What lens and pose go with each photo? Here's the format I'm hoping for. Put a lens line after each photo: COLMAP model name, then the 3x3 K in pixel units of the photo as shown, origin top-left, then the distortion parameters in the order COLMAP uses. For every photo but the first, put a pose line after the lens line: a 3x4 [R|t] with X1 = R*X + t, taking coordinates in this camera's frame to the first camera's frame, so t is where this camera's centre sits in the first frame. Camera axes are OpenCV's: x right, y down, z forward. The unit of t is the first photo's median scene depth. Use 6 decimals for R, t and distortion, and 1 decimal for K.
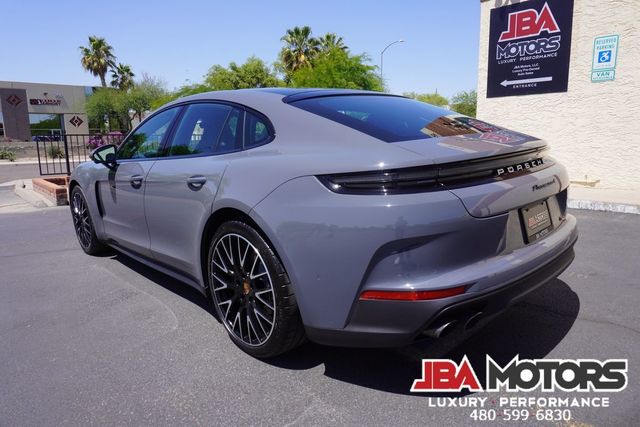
lens RADIAL K [[426.2, 0, 314.6], [0, 426.2, 210.1], [0, 0, 1]] dist [-0.048671, 0.026788]
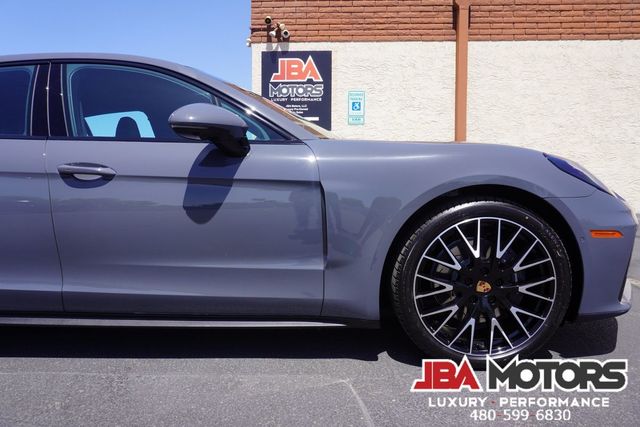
lens RADIAL K [[426.2, 0, 321.5], [0, 426.2, 208.6], [0, 0, 1]] dist [-0.048671, 0.026788]
pose [[0.683948, -0.024540, 0.729118, -0.296564], [0.108693, 0.991707, -0.068582, 0.021111], [-0.721388, 0.126156, 0.680943, 0.194112]]
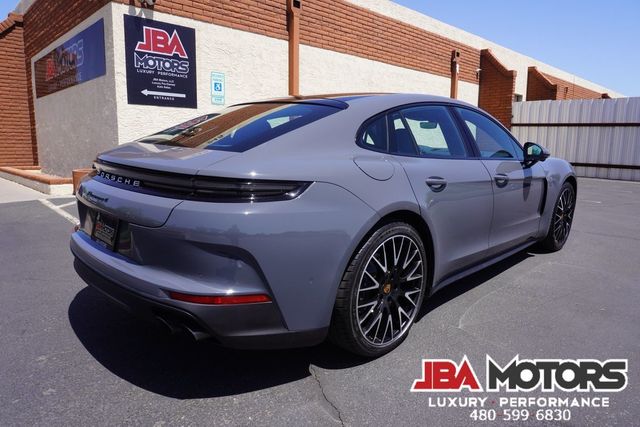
lens RADIAL K [[426.2, 0, 320.6], [0, 426.2, 211.0], [0, 0, 1]] dist [-0.048671, 0.026788]
pose [[-0.063702, -0.131612, 0.989252, -0.654914], [0.159756, 0.977137, 0.140288, -0.095602], [-0.985099, 0.166976, -0.041220, 0.684848]]
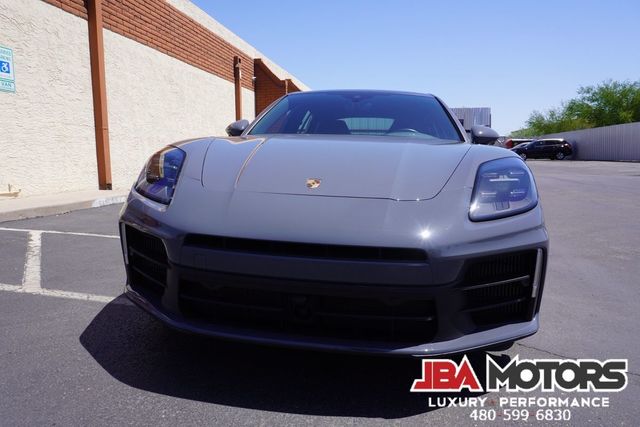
lens RADIAL K [[426.2, 0, 321.3], [0, 426.2, 210.0], [0, 0, 1]] dist [-0.048671, 0.026788]
pose [[-0.635029, -0.072885, 0.769042, -0.505842], [0.149167, 0.965232, 0.214653, -0.118484], [-0.757949, 0.251026, -0.602079, 0.961642]]
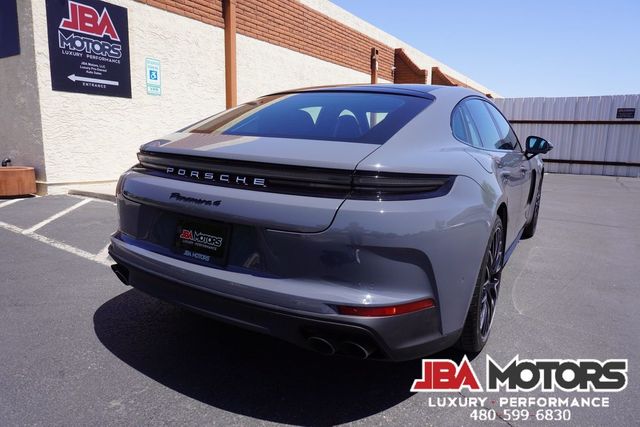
lens RADIAL K [[426.2, 0, 321.6], [0, 426.2, 211.4], [0, 0, 1]] dist [-0.048671, 0.026788]
pose [[-0.306158, -0.136691, 0.942116, -0.602882], [0.154451, 0.969394, 0.190841, -0.117468], [-0.939368, 0.203938, -0.275676, 0.827908]]
